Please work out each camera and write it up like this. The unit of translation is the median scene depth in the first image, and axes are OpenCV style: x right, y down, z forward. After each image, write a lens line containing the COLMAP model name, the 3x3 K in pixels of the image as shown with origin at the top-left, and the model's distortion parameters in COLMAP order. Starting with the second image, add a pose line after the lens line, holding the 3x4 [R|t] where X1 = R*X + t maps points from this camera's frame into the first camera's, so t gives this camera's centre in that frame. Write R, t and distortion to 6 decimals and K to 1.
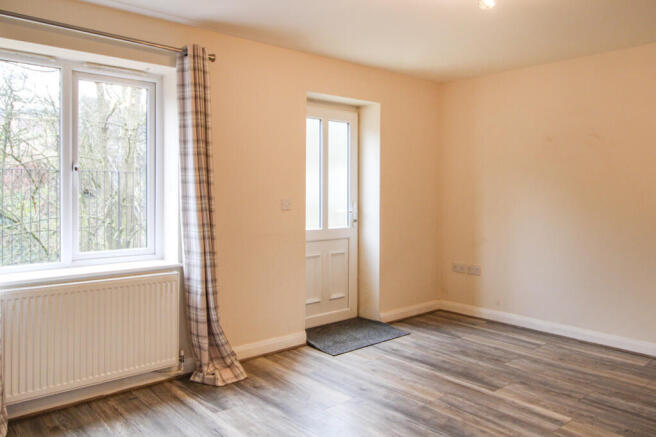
lens RADIAL K [[481.1, 0, 329.8], [0, 481.1, 184.9], [0, 0, 1]] dist [0.005417, 0.001540]
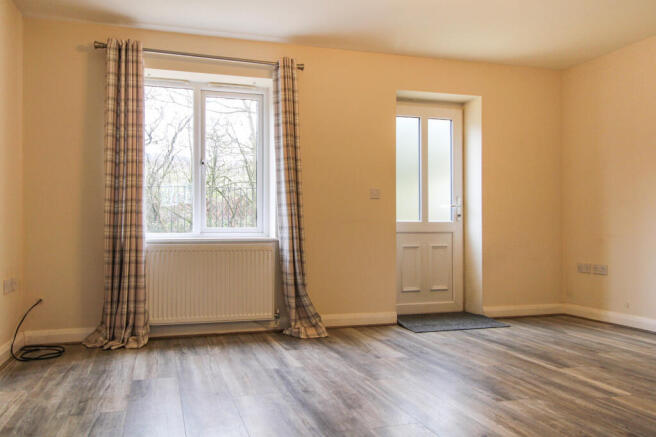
lens RADIAL K [[506.3, 0, 328.0], [0, 506.3, 218.5], [0, 0, 1]] dist [0.007469, 0.000561]
pose [[0.910645, -0.020323, -0.412691, 0.336761], [0.009045, 0.999531, -0.029263, 0.153624], [0.413092, 0.022915, 0.910401, -0.112367]]
